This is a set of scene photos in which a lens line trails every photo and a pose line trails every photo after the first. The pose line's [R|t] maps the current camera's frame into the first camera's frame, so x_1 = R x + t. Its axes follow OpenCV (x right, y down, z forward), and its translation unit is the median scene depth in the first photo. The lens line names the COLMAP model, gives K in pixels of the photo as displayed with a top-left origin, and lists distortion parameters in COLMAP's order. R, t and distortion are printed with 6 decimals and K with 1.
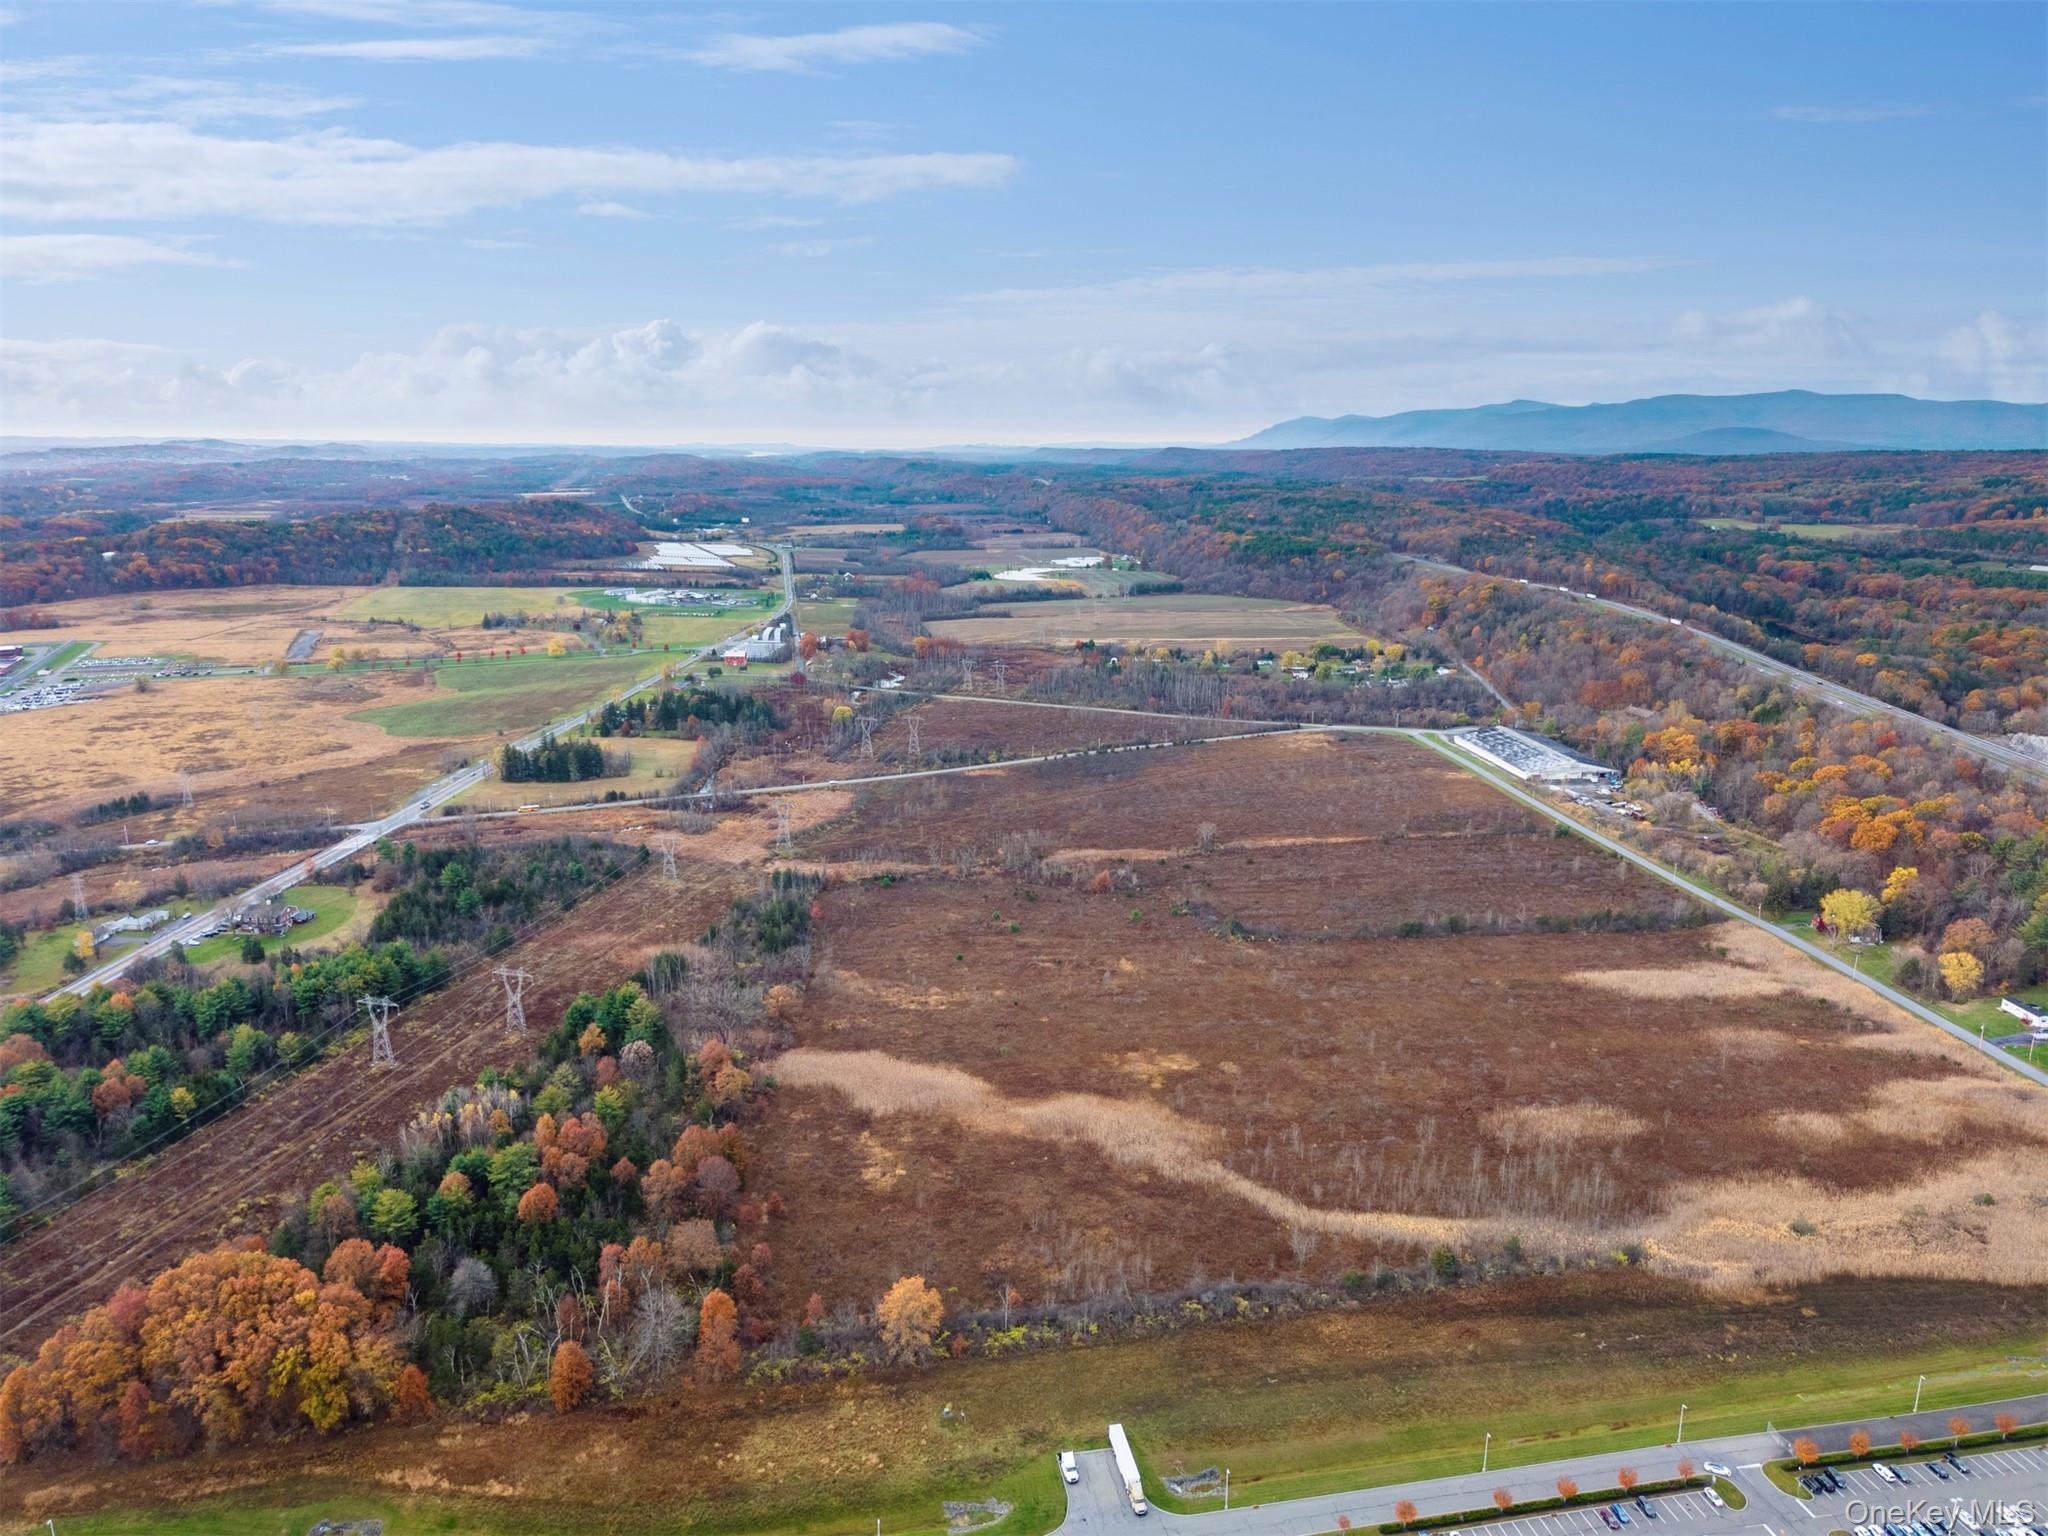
lens RADIAL K [[1372.8, 0, 1025.2], [0, 1372.8, 768.6], [0, 0, 1]] dist [0.024491, -0.020319]
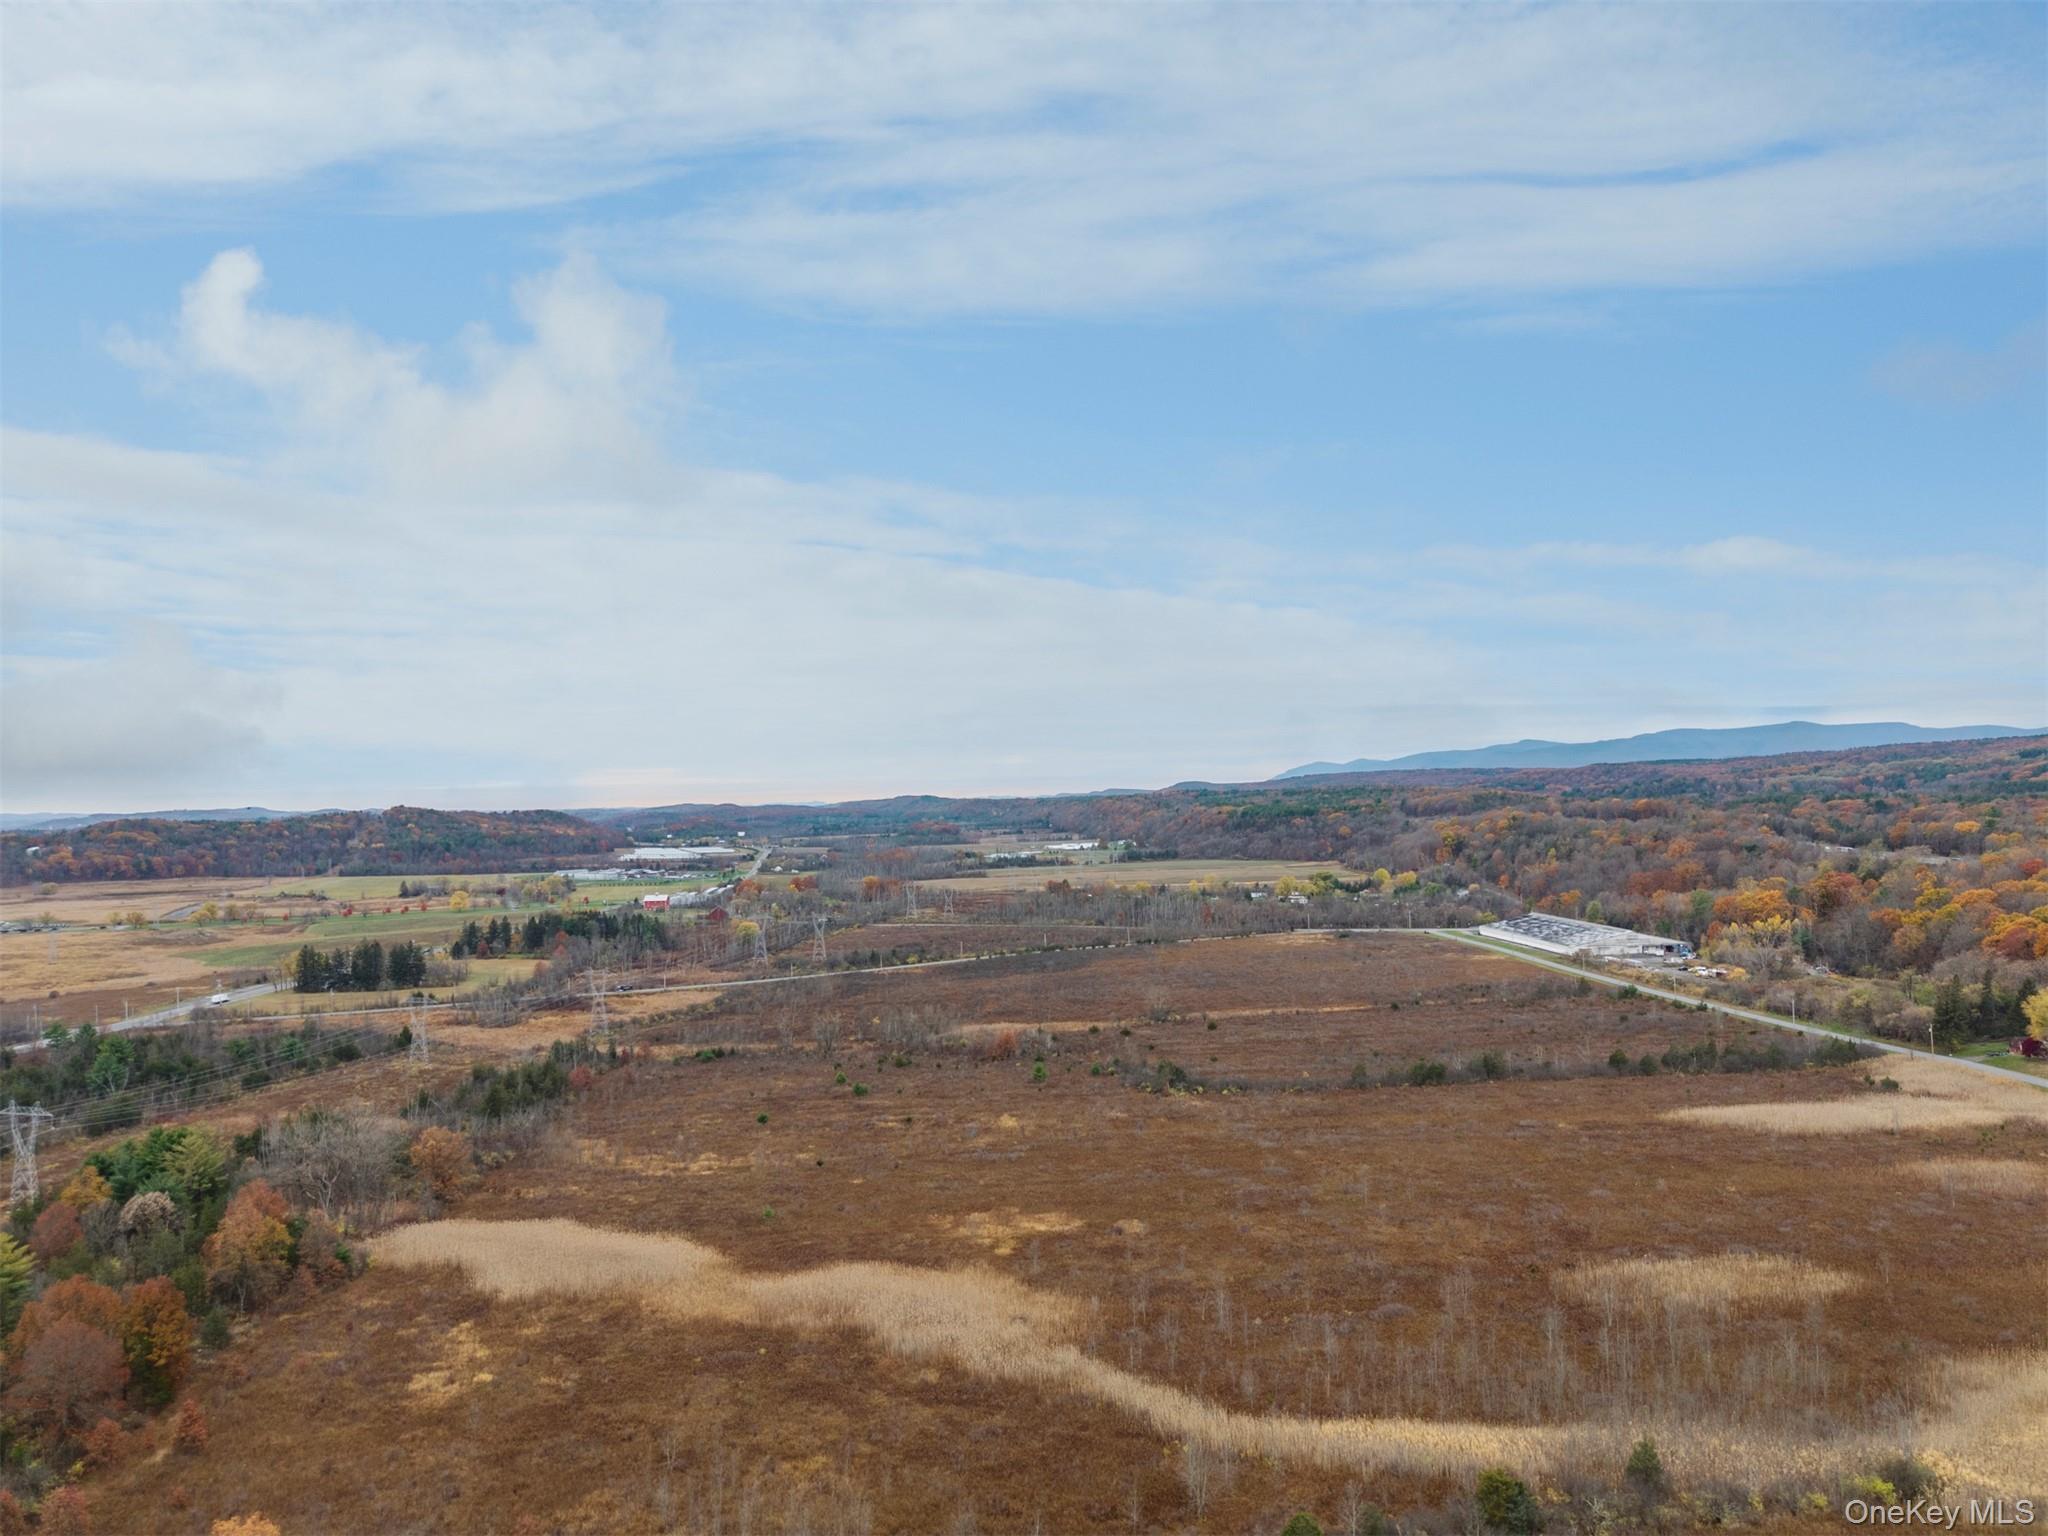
lens RADIAL K [[1372.8, 0, 1022.0], [0, 1372.8, 770.3], [0, 0, 1]] dist [0.024491, -0.020319]
pose [[0.999438, -0.028235, -0.018062, 0.108371], [0.022858, 0.968284, -0.248806, 0.159859], [0.024514, 0.248254, 0.968385, 0.333114]]
